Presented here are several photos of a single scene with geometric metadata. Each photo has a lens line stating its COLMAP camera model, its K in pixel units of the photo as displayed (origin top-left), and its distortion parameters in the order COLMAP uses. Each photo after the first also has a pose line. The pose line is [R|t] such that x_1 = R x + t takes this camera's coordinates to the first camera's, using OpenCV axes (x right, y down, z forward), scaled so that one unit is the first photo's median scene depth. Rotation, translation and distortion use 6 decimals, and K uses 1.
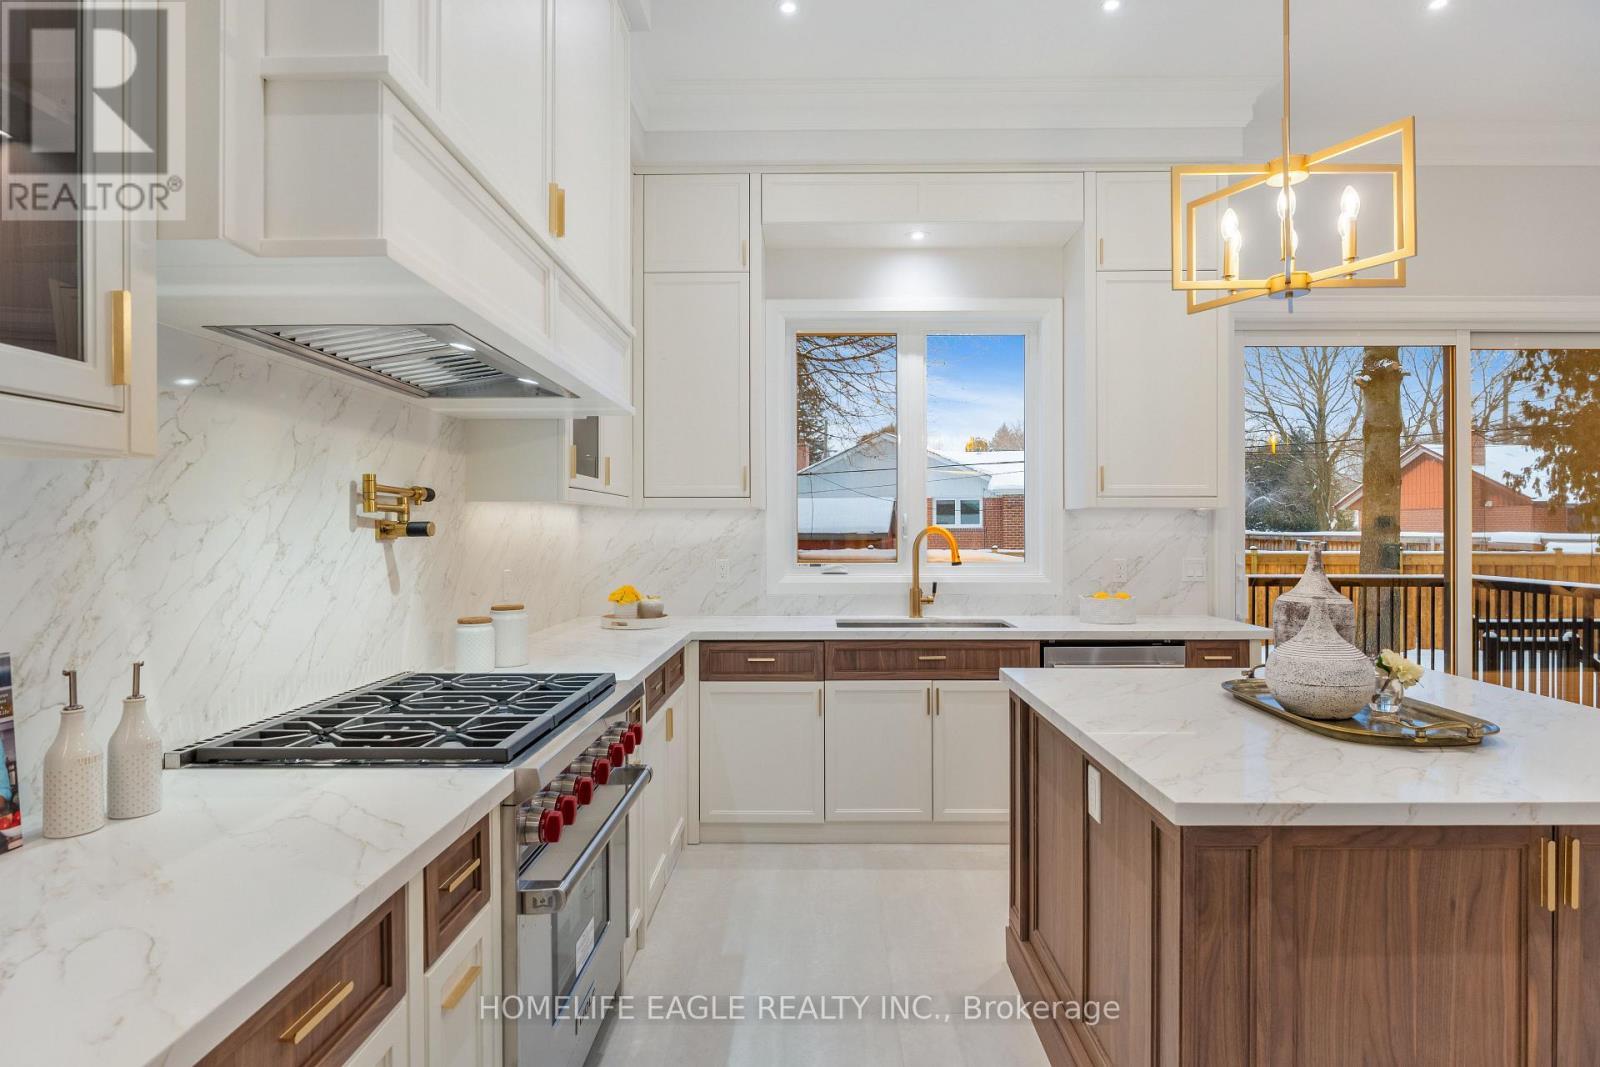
lens RADIAL K [[857.9, 0, 796.7], [0, 857.9, 533.0], [0, 0, 1]] dist [-0.049590, -0.001452]
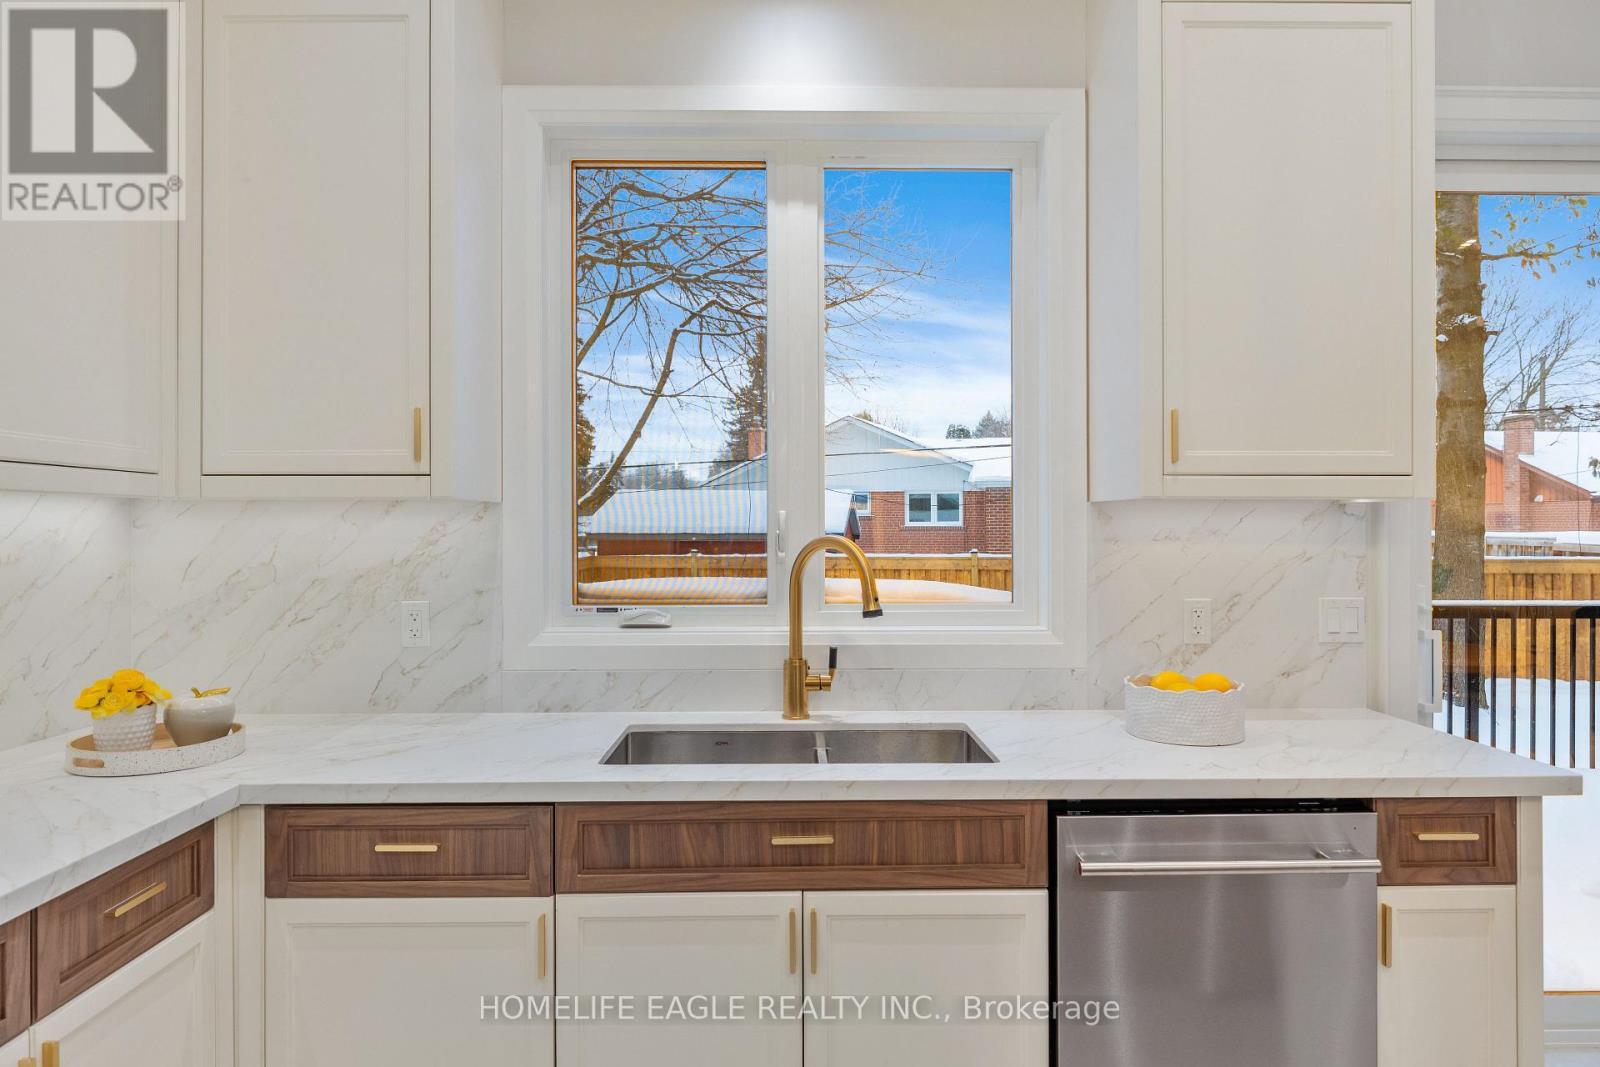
lens RADIAL K [[904.7, 0, 814.3], [0, 904.7, 521.8], [0, 0, 1]] dist [-0.028468, -0.002663]
pose [[0.998932, 0.000448, 0.046213, 0.126283], [-0.000048, 0.999963, -0.008657, -0.011171], [-0.046215, 0.008646, 0.998894, 0.476222]]
